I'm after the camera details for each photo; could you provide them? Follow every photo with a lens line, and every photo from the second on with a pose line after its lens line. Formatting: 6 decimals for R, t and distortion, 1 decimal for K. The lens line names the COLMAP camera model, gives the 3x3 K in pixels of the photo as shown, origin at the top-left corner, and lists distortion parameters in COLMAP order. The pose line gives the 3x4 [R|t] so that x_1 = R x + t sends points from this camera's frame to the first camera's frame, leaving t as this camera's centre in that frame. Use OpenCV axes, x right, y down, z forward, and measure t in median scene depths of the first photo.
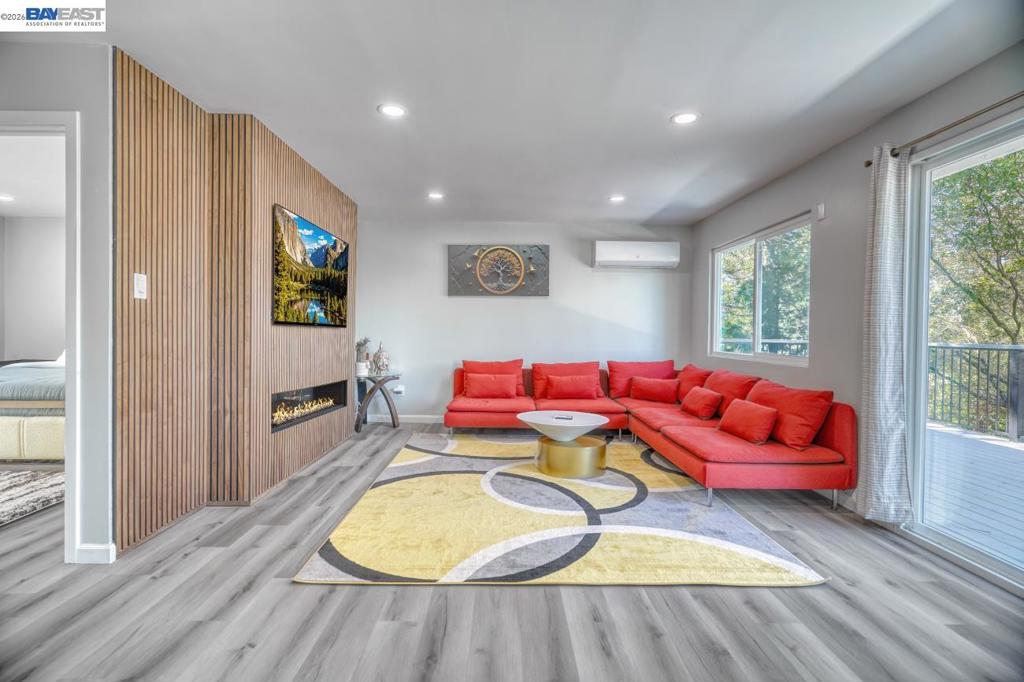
lens RADIAL K [[493.7, 0, 512.0], [0, 493.7, 341.0], [0, 0, 1]] dist [-0.000772, 0.000470]
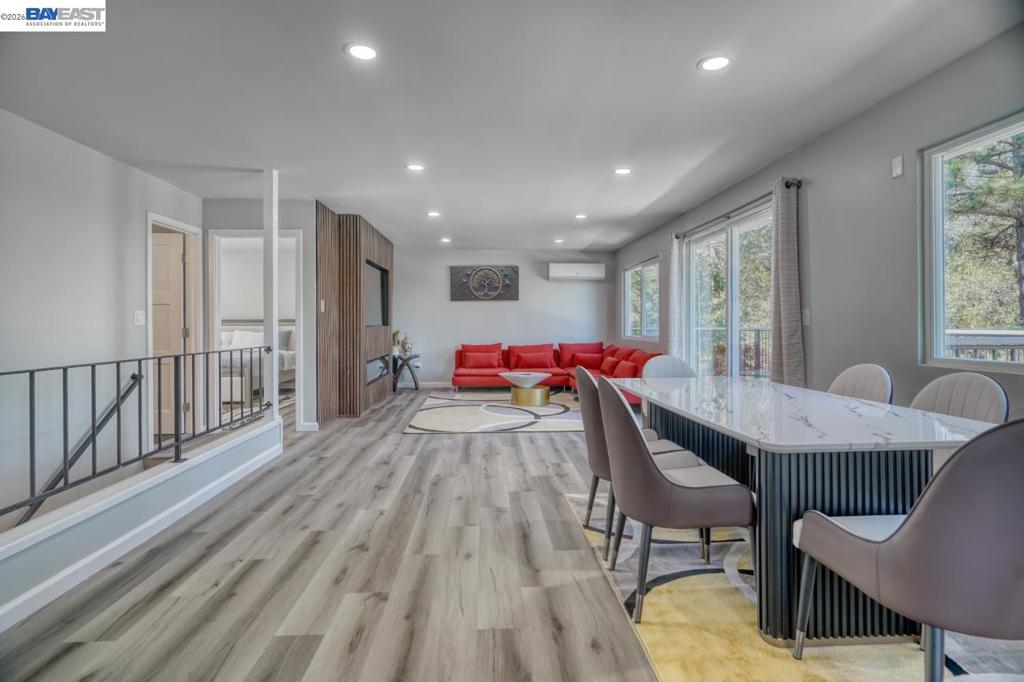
lens RADIAL K [[526.4, 0, 512.0], [0, 526.4, 341.0], [0, 0, 1]] dist [-0.000323, -0.000003]
pose [[0.999243, -0.014843, 0.035953, -0.007172], [0.014371, 0.999807, 0.013359, 0.014997], [-0.036144, -0.012833, 0.999264, -0.876523]]
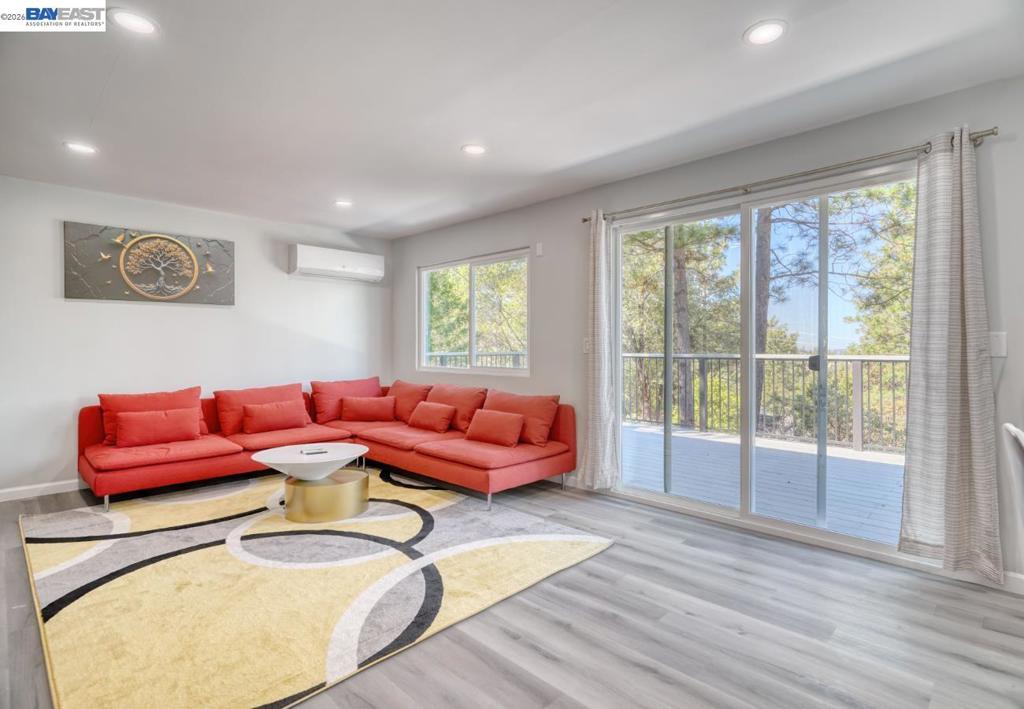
lens RADIAL K [[515.3, 0, 529.6], [0, 515.3, 349.2], [0, 0, 1]] dist [-0.001937, 0.001012]
pose [[0.694920, -0.018165, 0.718858, -0.291298], [0.022290, 0.999745, 0.003714, -0.019063], [-0.718742, 0.013442, 0.695147, 0.118217]]
